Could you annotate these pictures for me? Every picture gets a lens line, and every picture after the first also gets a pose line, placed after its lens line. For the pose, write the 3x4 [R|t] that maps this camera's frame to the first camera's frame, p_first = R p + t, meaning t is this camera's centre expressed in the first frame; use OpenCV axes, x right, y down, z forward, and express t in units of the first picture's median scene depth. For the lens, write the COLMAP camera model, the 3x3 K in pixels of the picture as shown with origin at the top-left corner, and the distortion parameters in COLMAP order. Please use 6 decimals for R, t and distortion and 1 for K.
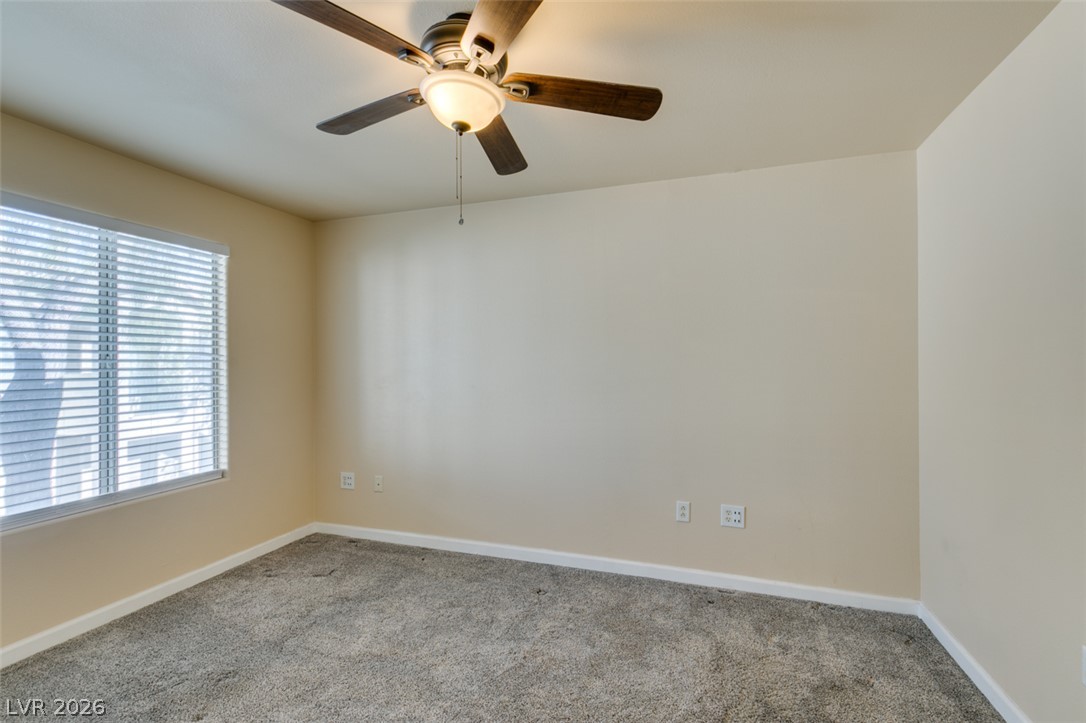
lens RADIAL K [[485.5, 0, 539.0], [0, 485.5, 363.4], [0, 0, 1]] dist [0.002808, -0.001419]
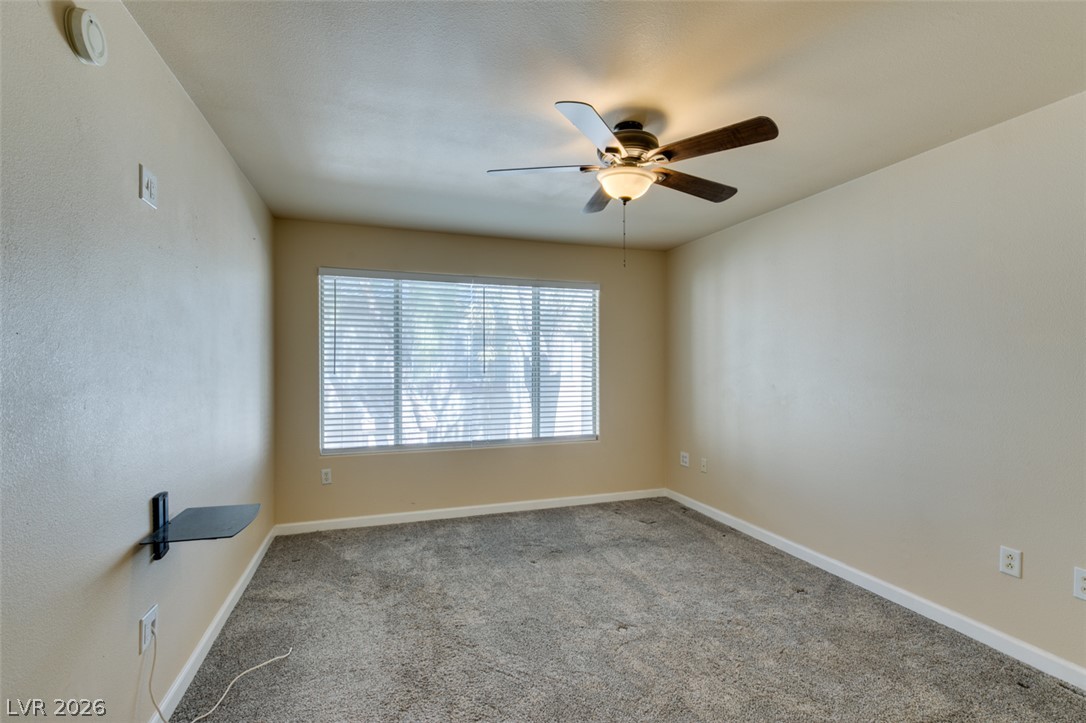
lens RADIAL K [[485.5, 0, 544.5], [0, 485.5, 359.7], [0, 0, 1]] dist [0.002808, -0.001419]
pose [[0.610823, -0.001957, -0.791765, 0.454041], [-0.003843, 0.999978, -0.005436, -0.001662], [0.791758, 0.006363, 0.610802, -0.036147]]
